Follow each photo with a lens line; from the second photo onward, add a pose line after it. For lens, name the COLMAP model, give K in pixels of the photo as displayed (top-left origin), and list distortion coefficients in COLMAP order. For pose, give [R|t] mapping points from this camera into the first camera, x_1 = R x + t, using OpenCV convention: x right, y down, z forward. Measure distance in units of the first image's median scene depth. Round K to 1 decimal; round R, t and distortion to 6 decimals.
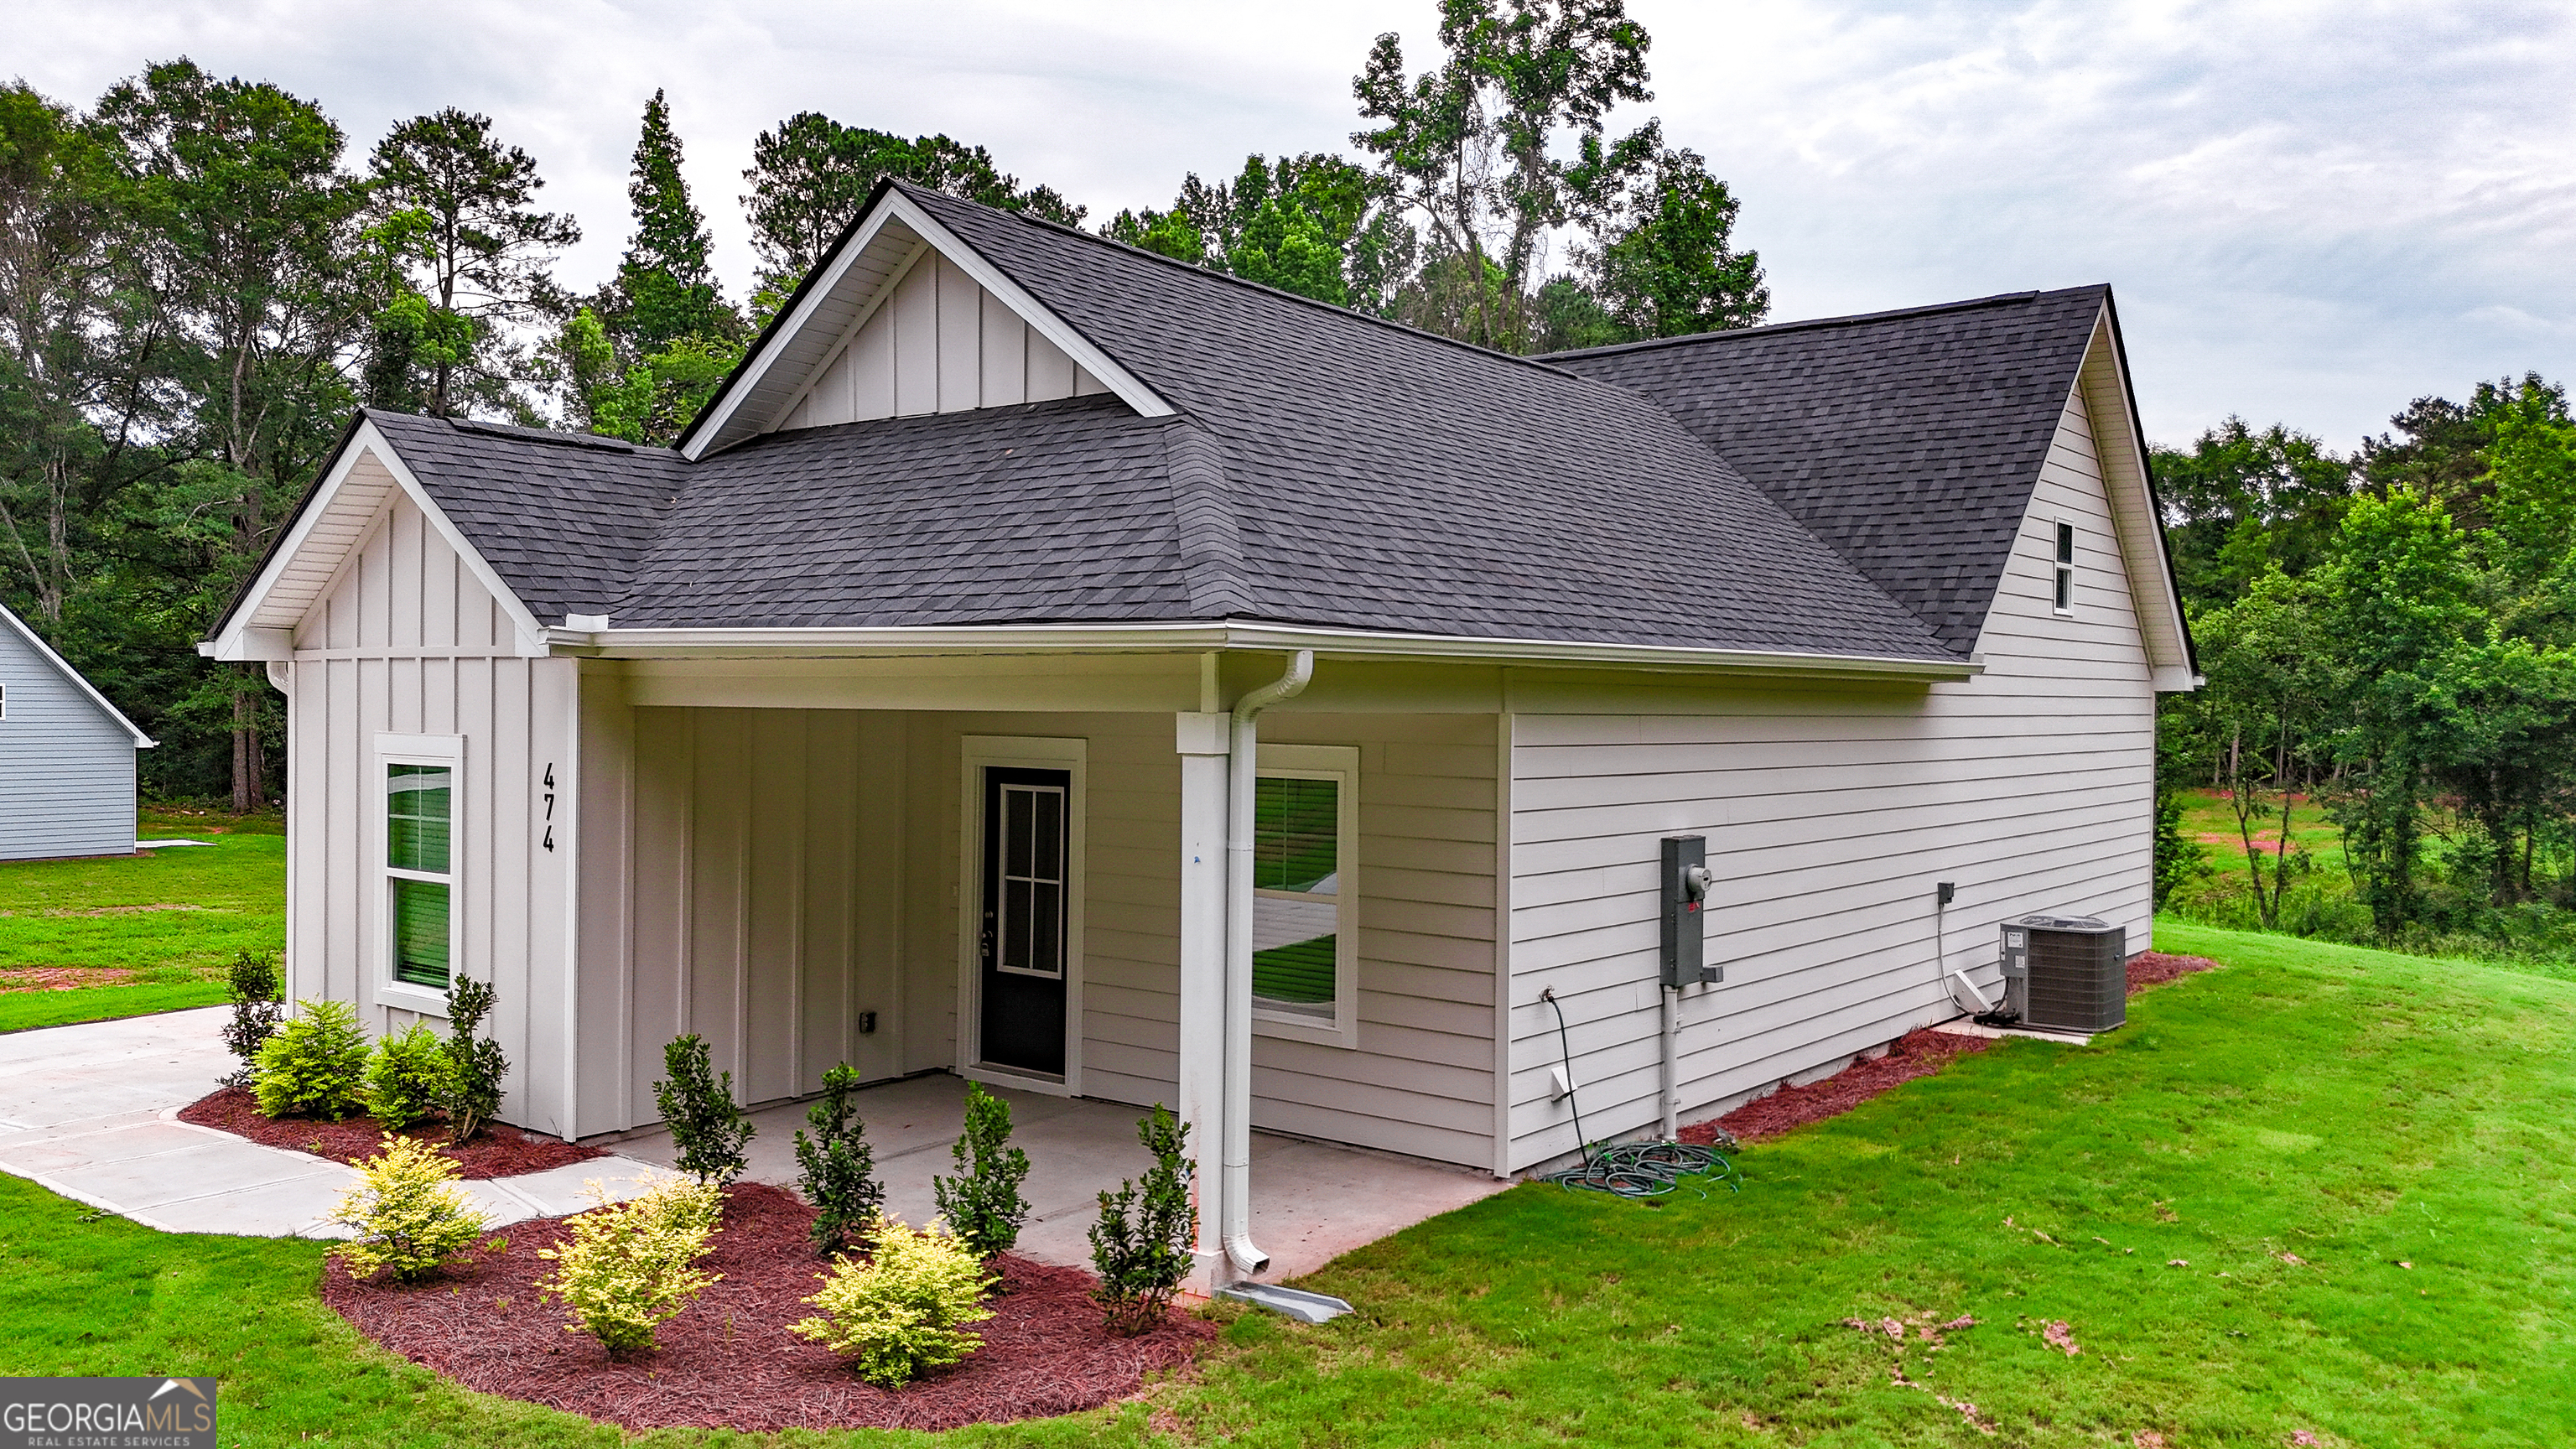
lens RADIAL K [[1898.3, 0, 1288.0], [0, 1898.3, 724.5], [0, 0, 1]] dist [0.068396, -0.058996]
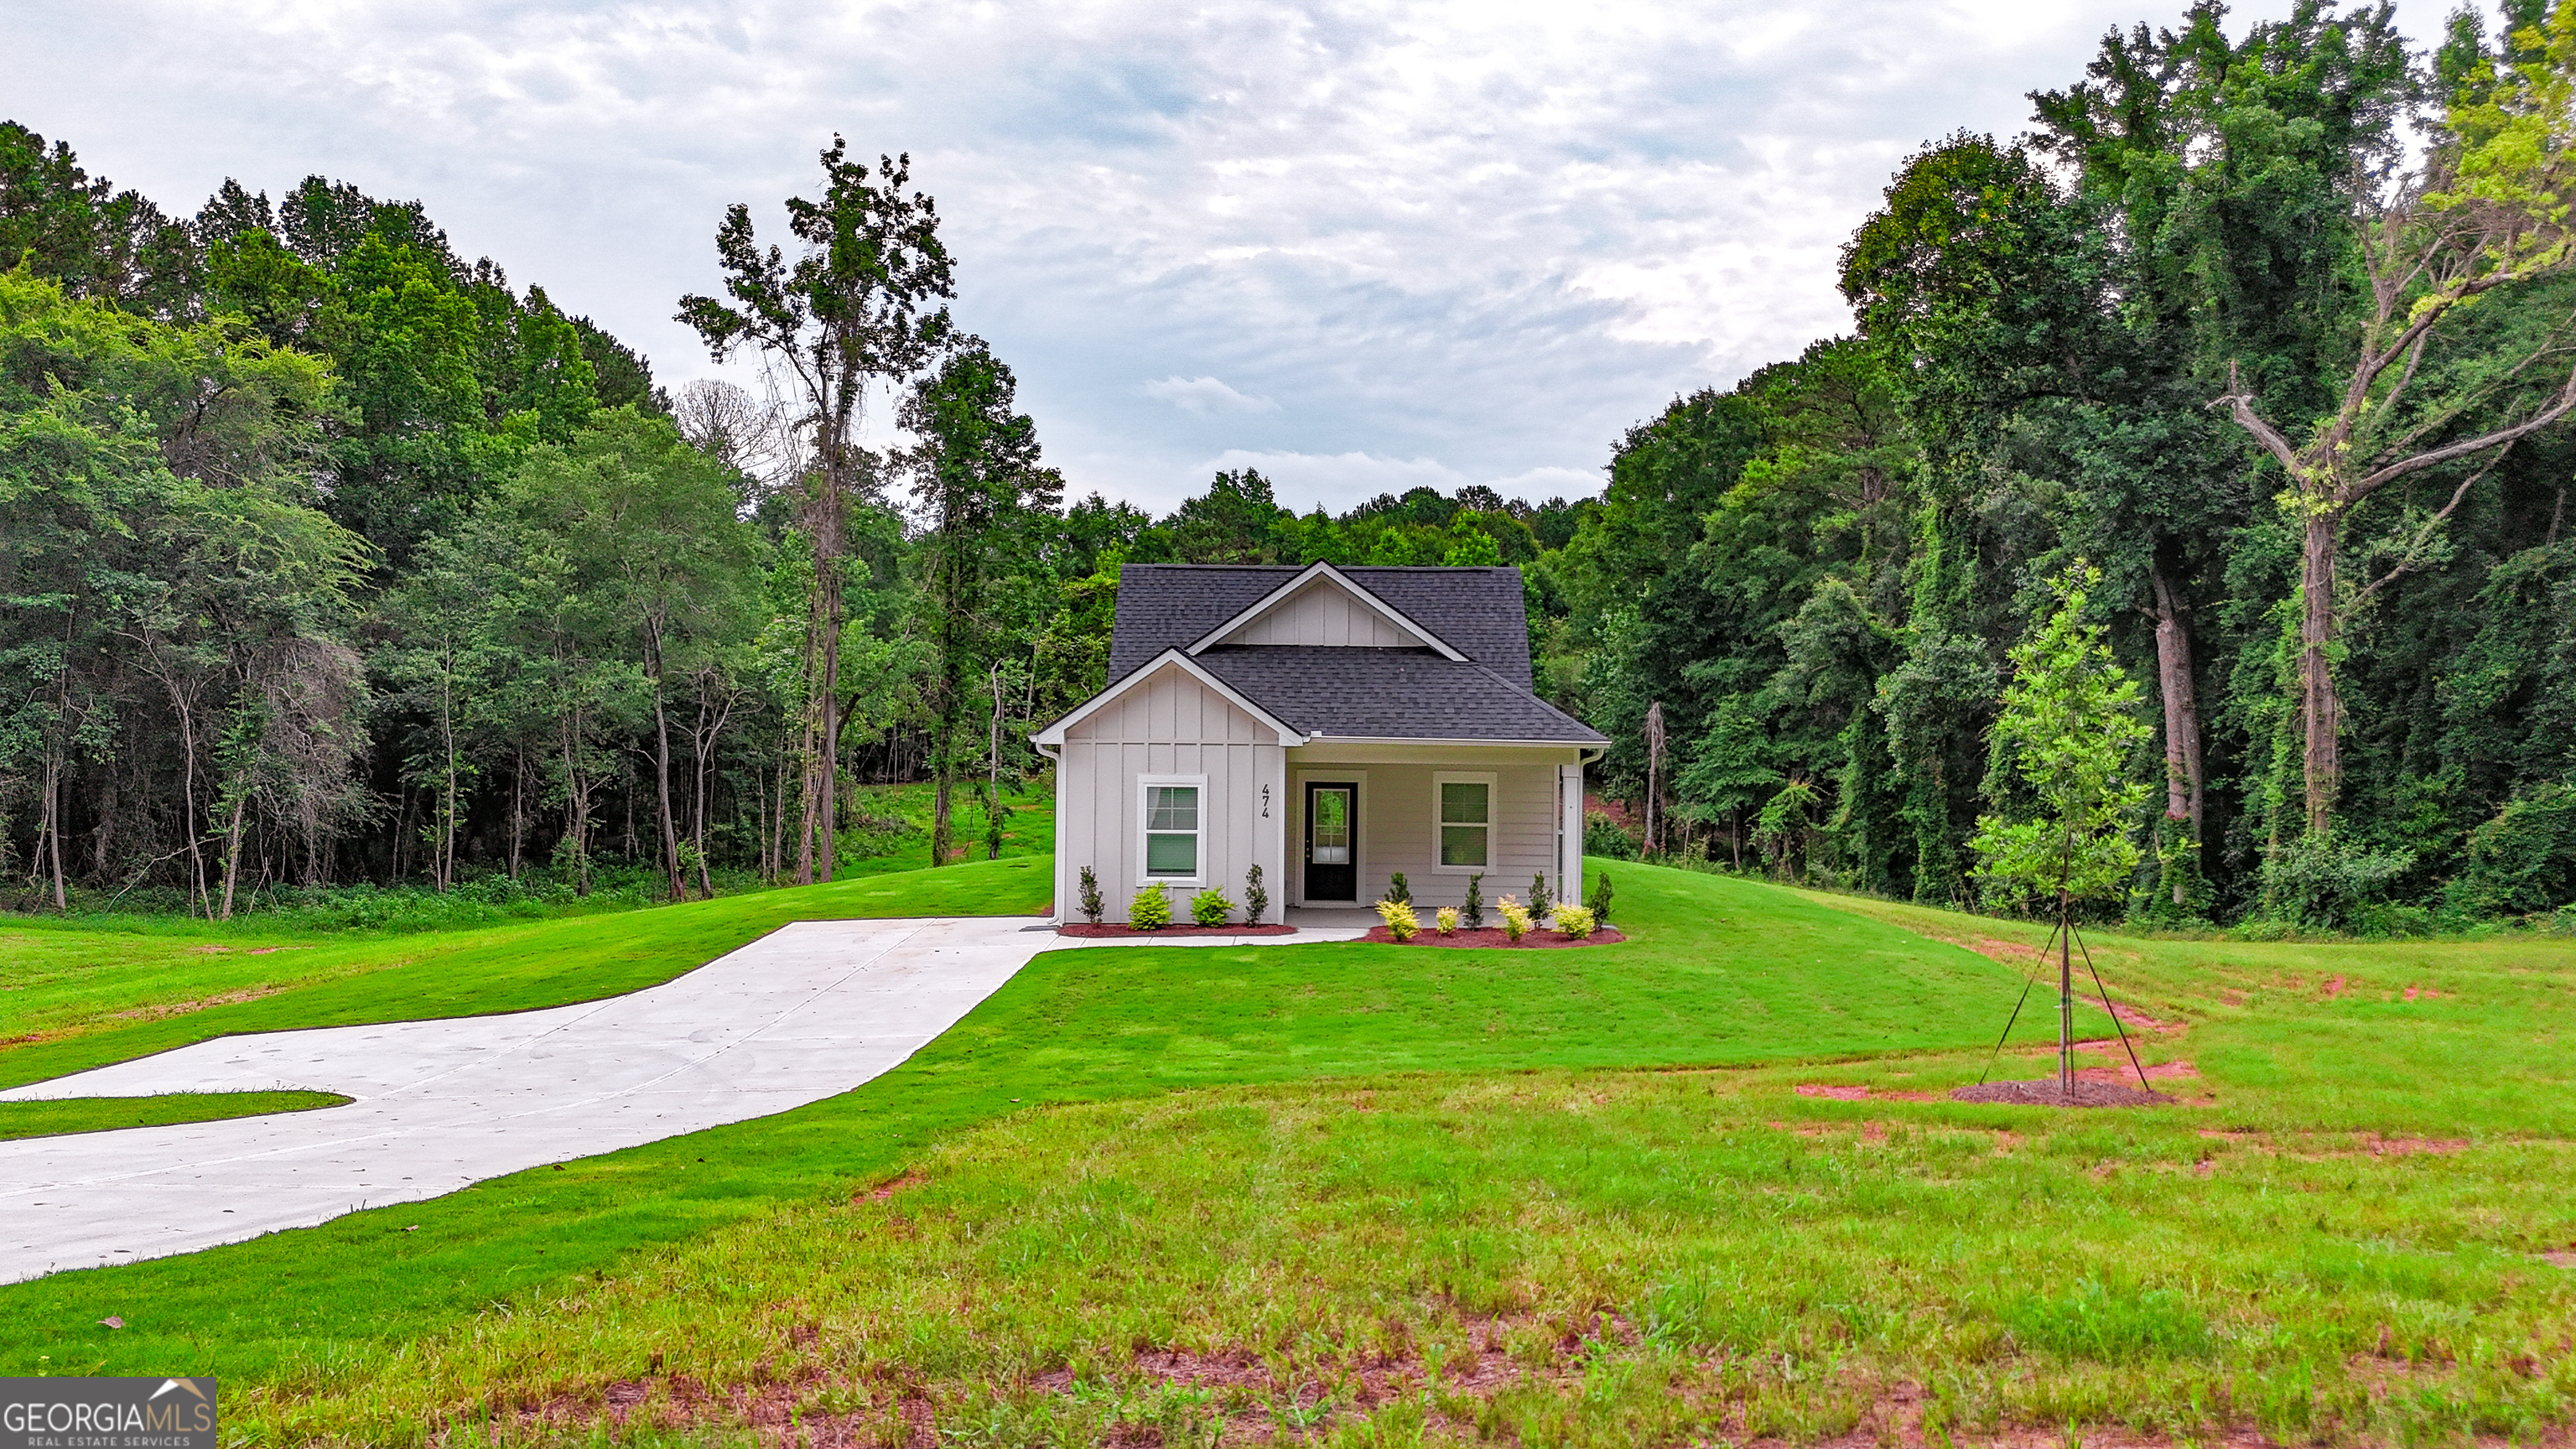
lens RADIAL K [[1898.3, 0, 1288.0], [0, 1898.3, 724.5], [0, 0, 1]] dist [0.068396, -0.058996]
pose [[0.792689, -0.007394, 0.609581, -1.231782], [0.004649, 0.999971, 0.006084, -0.049811], [-0.609608, -0.001988, 0.792700, -0.691068]]
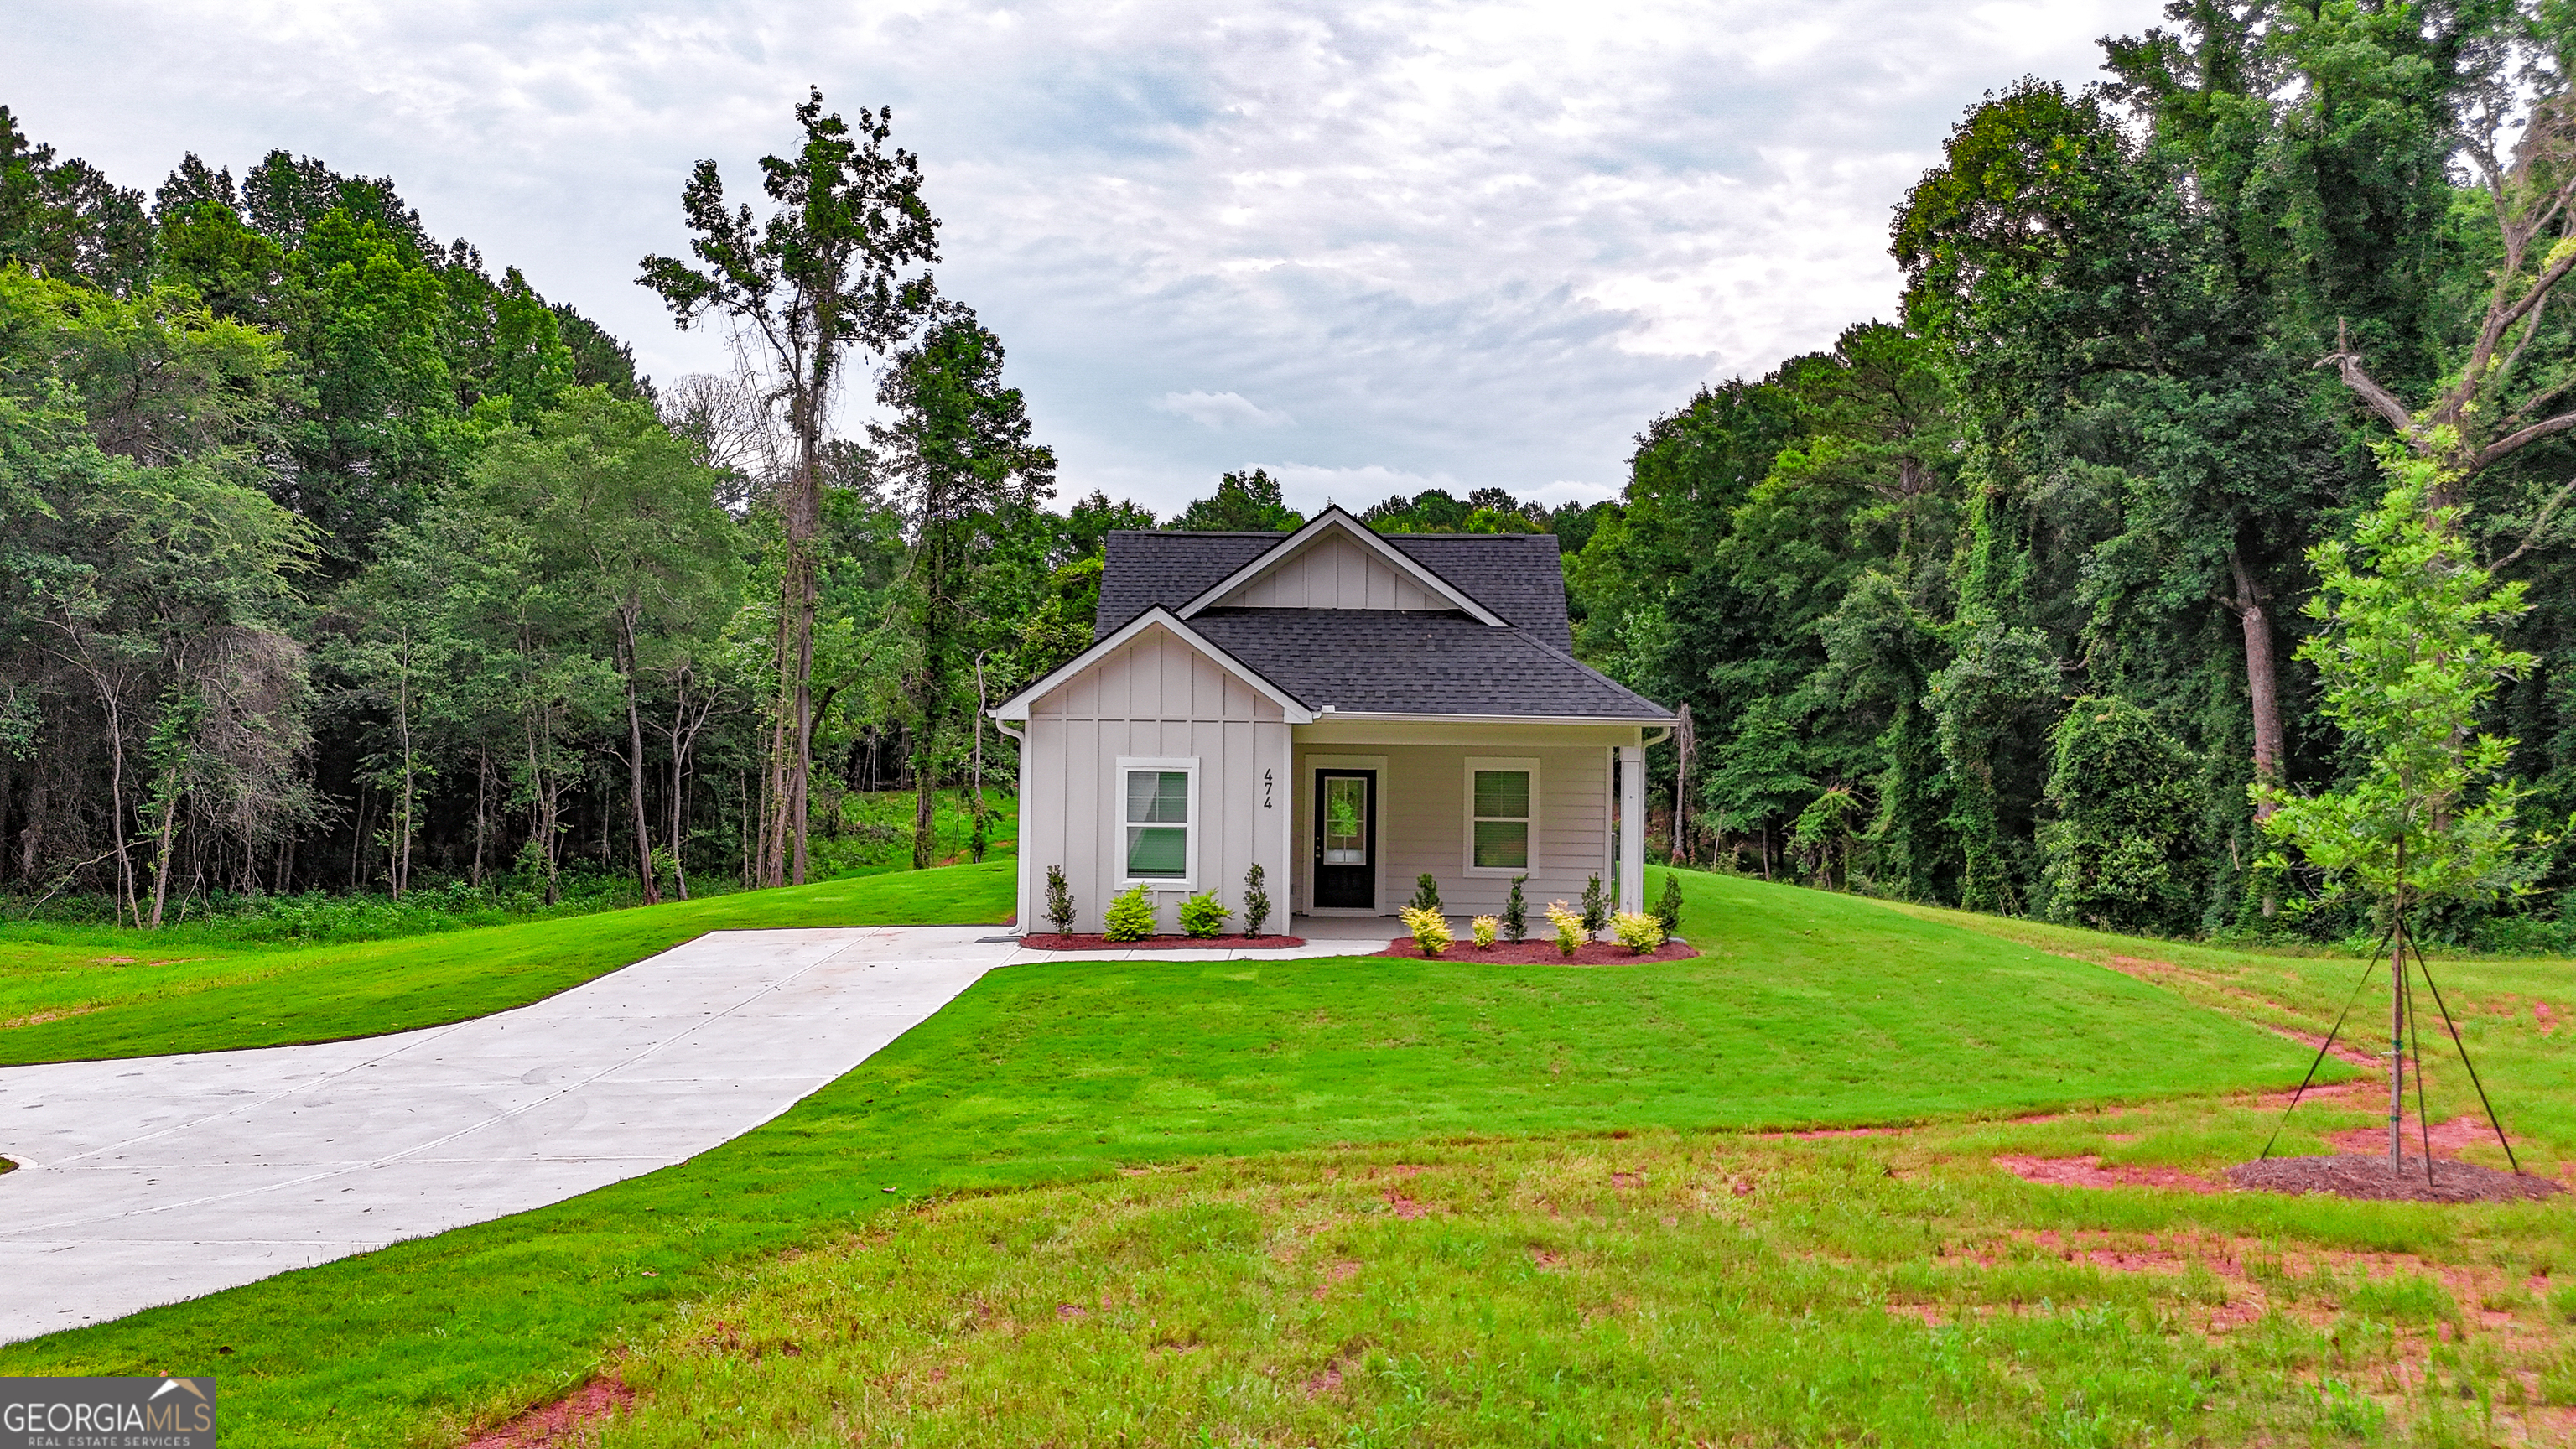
lens RADIAL K [[1898.3, 0, 1288.0], [0, 1898.3, 724.5], [0, 0, 1]] dist [0.068396, -0.058996]
pose [[0.795542, -0.001334, 0.605897, -1.072547], [0.002335, 0.999997, -0.000865, -0.019102], [-0.605894, 0.002103, 0.795543, -0.486115]]
